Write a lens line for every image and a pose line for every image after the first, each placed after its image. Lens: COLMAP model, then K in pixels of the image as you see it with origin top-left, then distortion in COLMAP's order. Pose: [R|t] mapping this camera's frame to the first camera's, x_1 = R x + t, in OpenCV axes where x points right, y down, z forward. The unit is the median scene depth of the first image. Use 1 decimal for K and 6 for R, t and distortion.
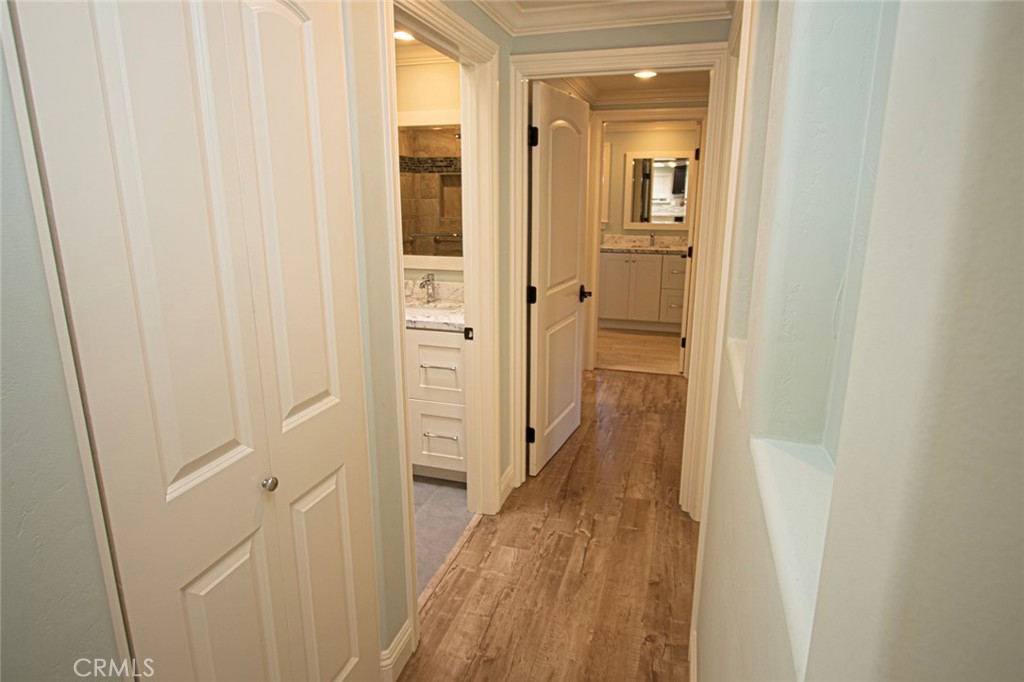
lens RADIAL K [[609.8, 0, 508.3], [0, 609.8, 344.0], [0, 0, 1]] dist [-0.009294, 0.008484]
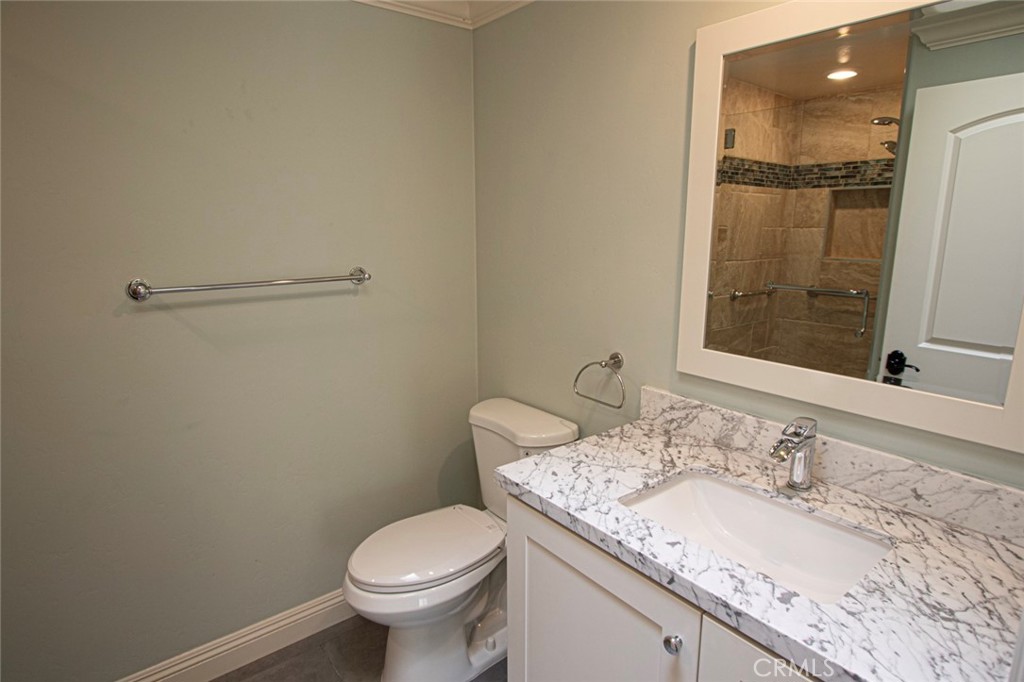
lens RADIAL K [[551.2, 0, 505.7], [0, 551.2, 335.6], [0, 0, 1]] dist [-0.006324, 0.001751]
pose [[0.823139, 0.110608, -0.556964, -0.056315], [-0.134806, 0.990869, -0.002453, -0.081426], [0.551607, 0.077101, 0.830533, 0.351888]]
